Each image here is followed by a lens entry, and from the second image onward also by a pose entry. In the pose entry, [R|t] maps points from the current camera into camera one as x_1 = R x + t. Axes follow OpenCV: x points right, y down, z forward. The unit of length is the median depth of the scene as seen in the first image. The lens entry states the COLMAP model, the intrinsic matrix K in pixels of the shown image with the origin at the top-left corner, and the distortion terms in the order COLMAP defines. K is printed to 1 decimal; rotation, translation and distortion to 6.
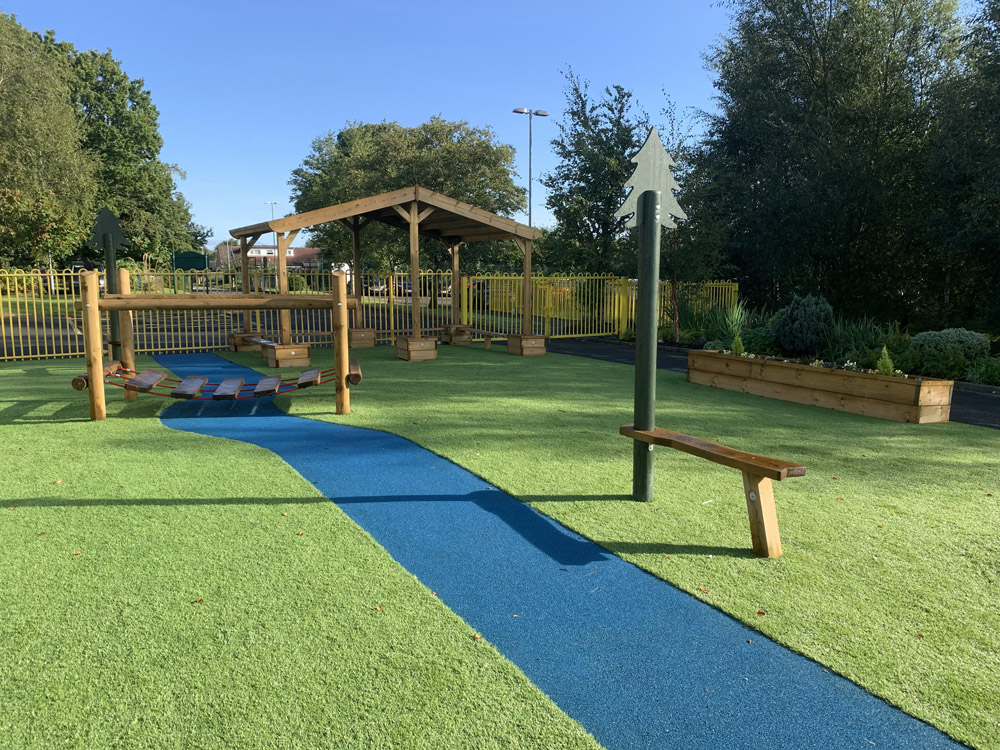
lens RADIAL K [[779.5, 0, 486.7], [0, 779.5, 378.9], [0, 0, 1]] dist [0.024605, -0.028141]
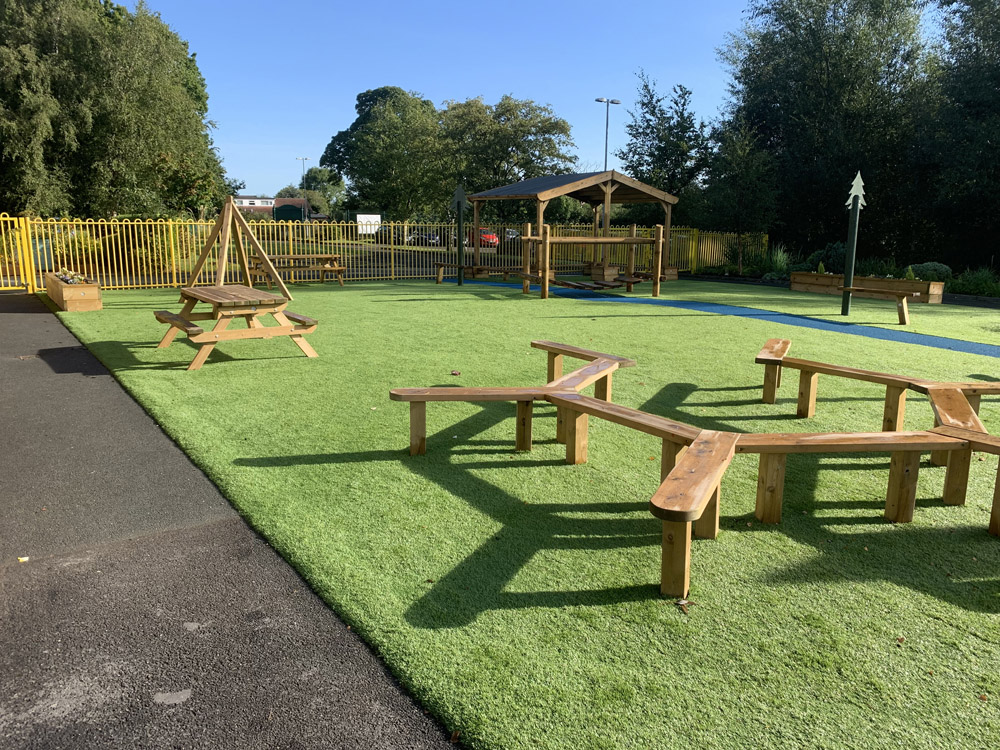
lens RADIAL K [[779.5, 0, 503.0], [0, 779.5, 374.6], [0, 0, 1]] dist [0.024605, -0.028141]
pose [[0.995795, -0.008405, 0.091218, -0.293625], [0.003500, 0.998546, 0.053796, 0.052218], [-0.091538, -0.053250, 0.994377, -0.370216]]
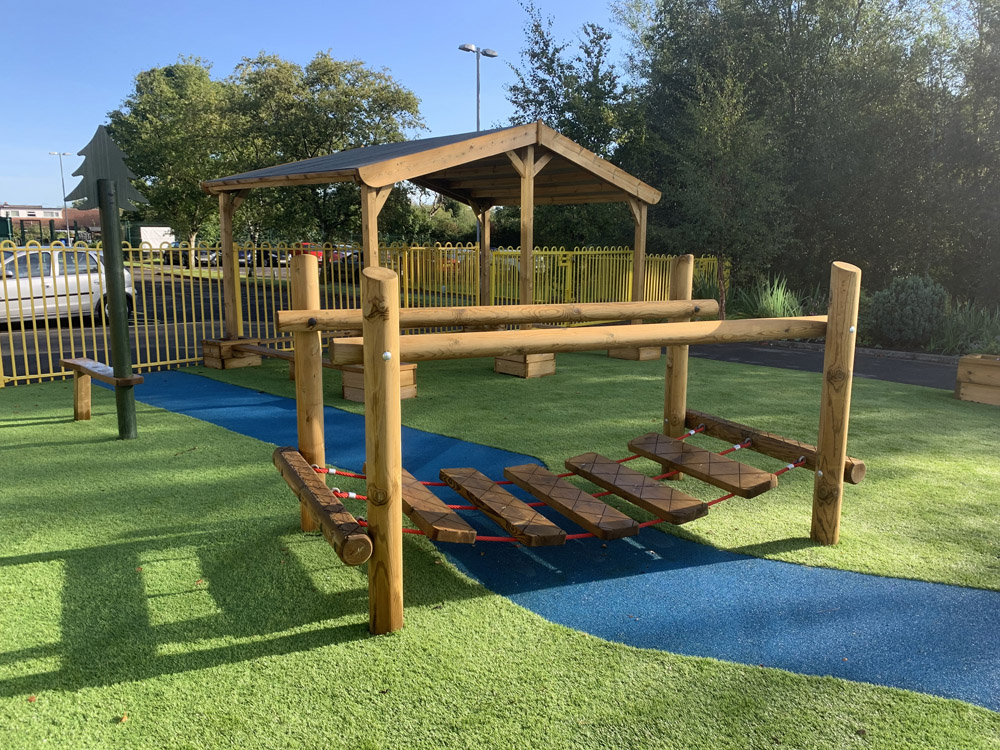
lens RADIAL K [[779.5, 0, 498.8], [0, 779.5, 372.2], [0, 0, 1]] dist [0.024605, -0.028141]
pose [[0.960236, -0.040377, 0.276256, -0.203741], [0.031348, 0.998823, 0.037023, -0.035400], [-0.277426, -0.026891, 0.960371, 0.224439]]
